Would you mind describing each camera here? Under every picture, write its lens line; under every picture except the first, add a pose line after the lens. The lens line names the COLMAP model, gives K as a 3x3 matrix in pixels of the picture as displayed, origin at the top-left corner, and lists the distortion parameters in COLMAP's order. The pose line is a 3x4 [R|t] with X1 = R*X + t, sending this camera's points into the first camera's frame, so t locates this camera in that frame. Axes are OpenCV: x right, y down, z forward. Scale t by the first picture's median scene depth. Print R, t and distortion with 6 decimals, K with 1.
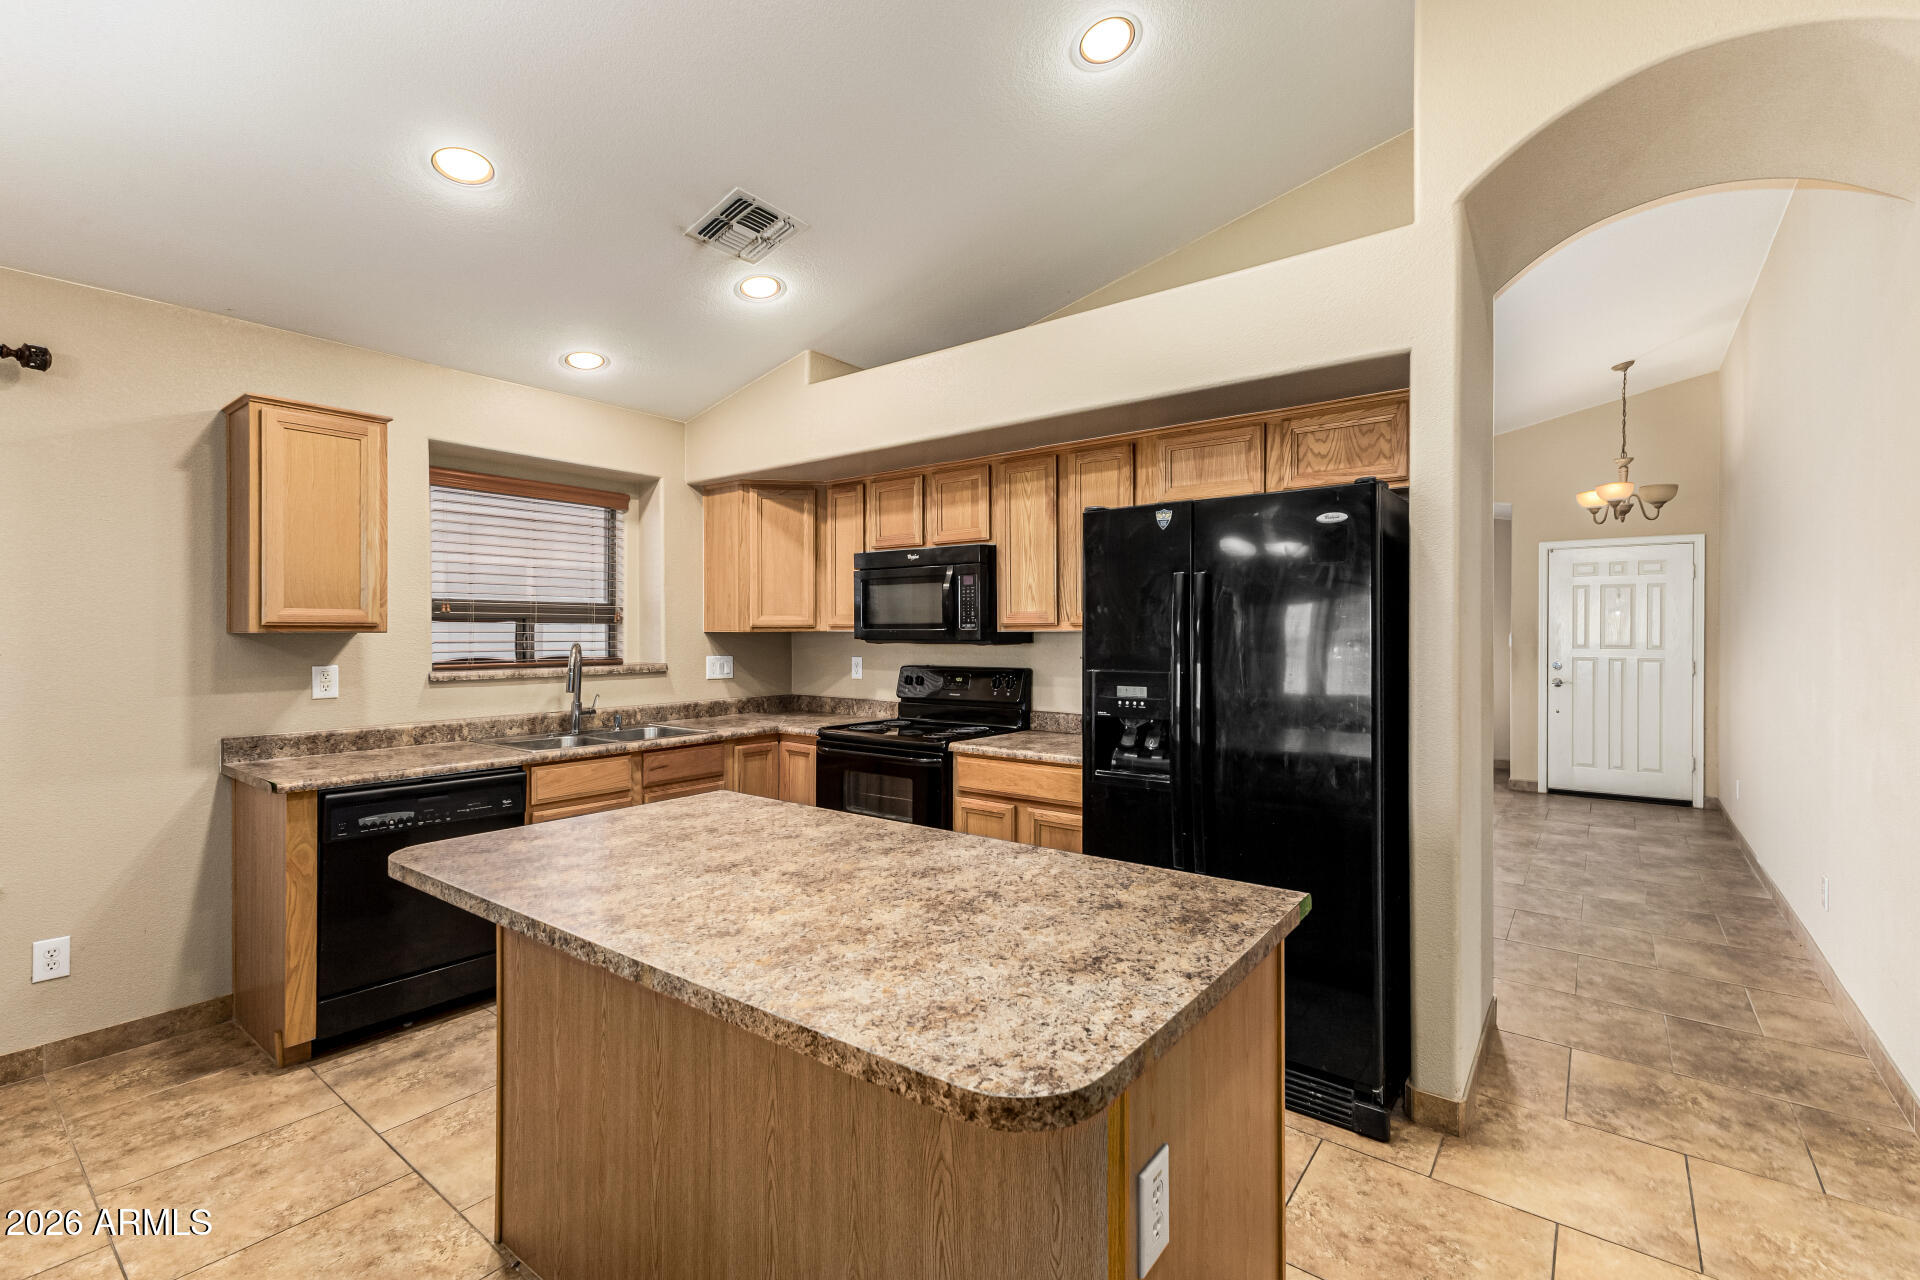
lens RADIAL K [[834.7, 0, 961.4], [0, 834.7, 632.7], [0, 0, 1]] dist [0.005850, 0.000177]
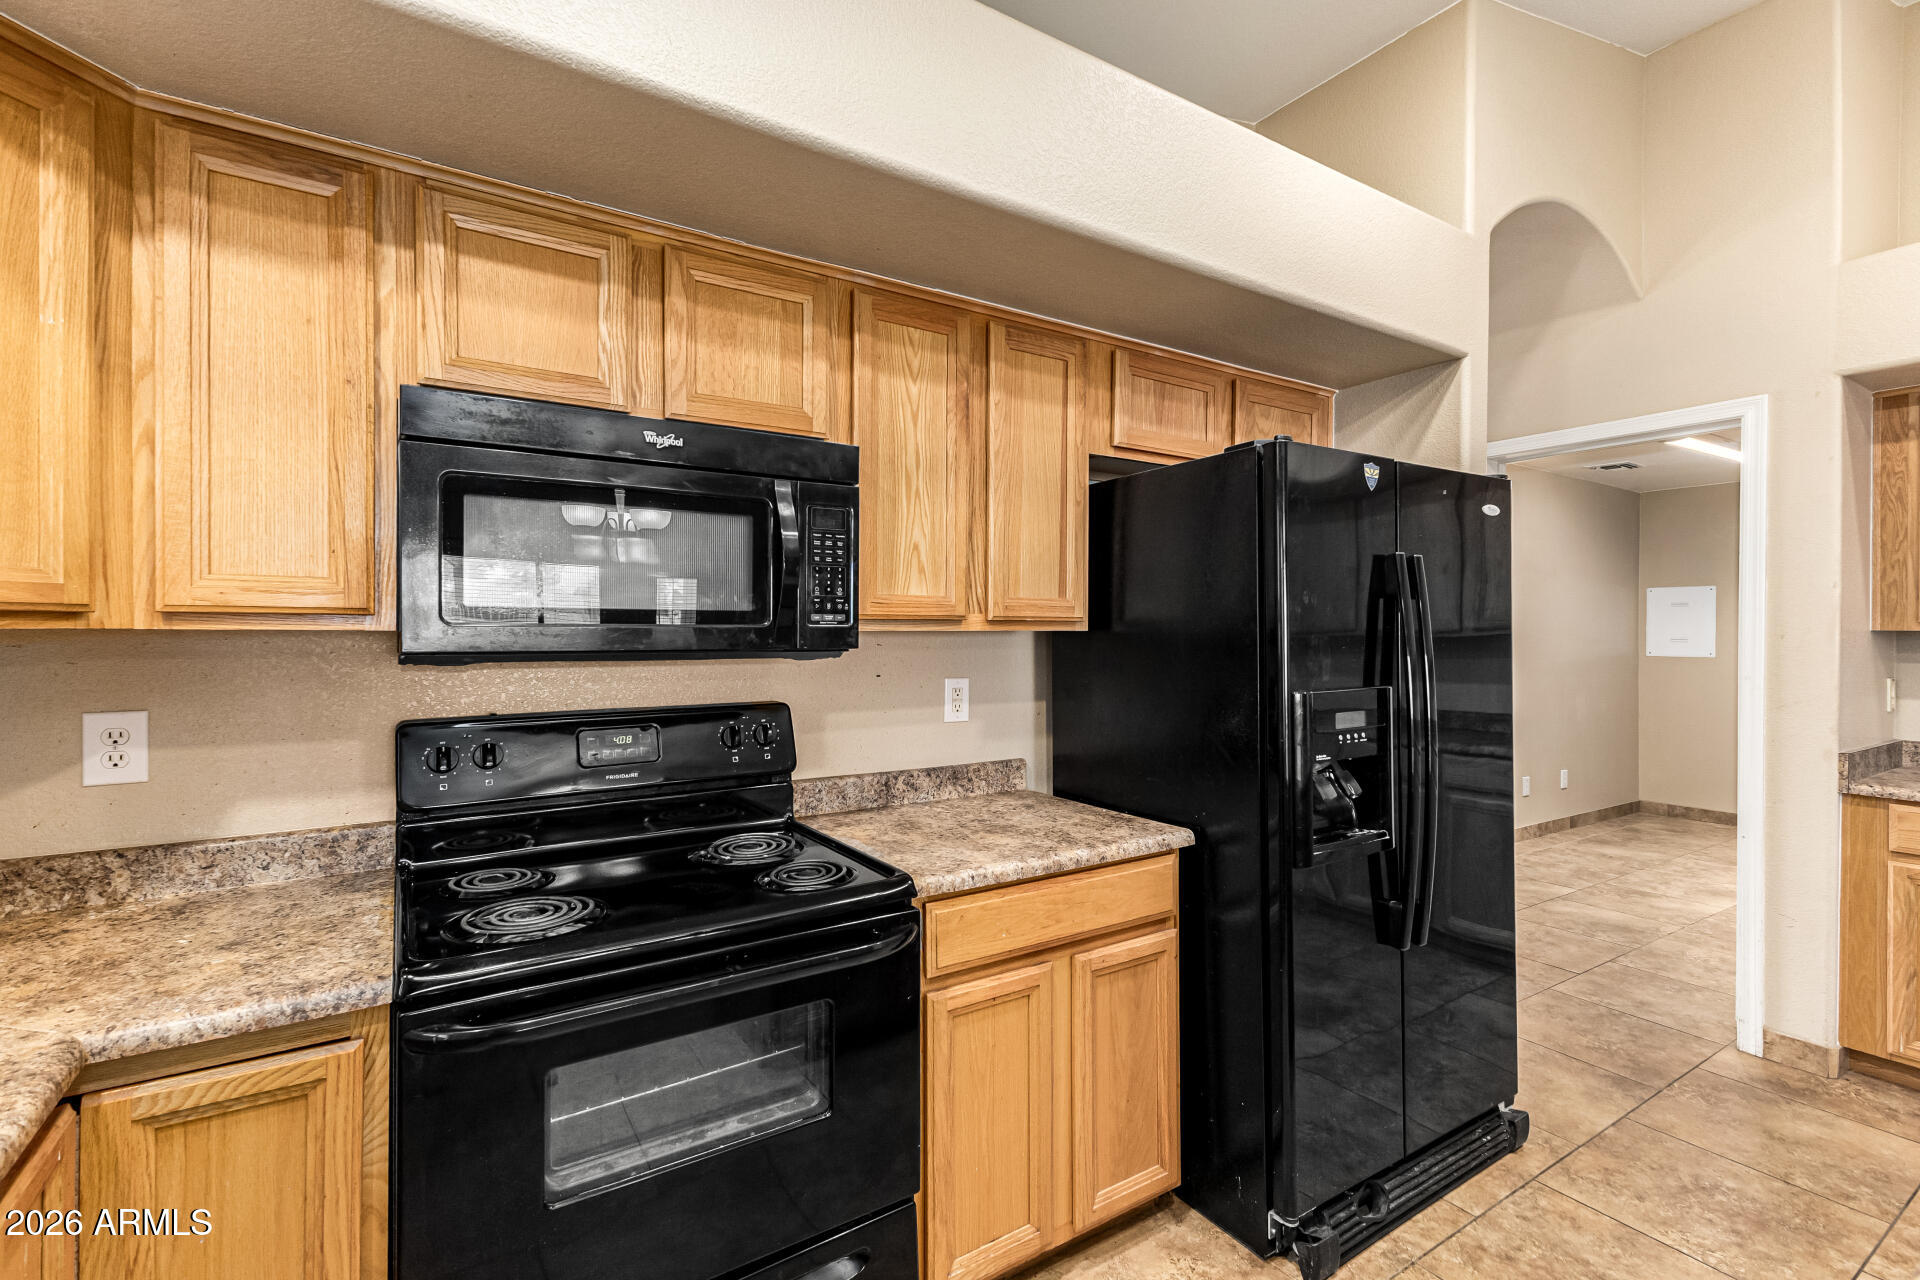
lens RADIAL K [[834.7, 0, 961.4], [0, 834.7, 632.7], [0, 0, 1]] dist [0.005850, 0.000177]
pose [[0.343260, -0.001575, 0.939239, -0.409962], [-0.000852, 0.999998, 0.001988, -0.001201], [-0.939240, -0.001483, 0.343258, 0.793921]]
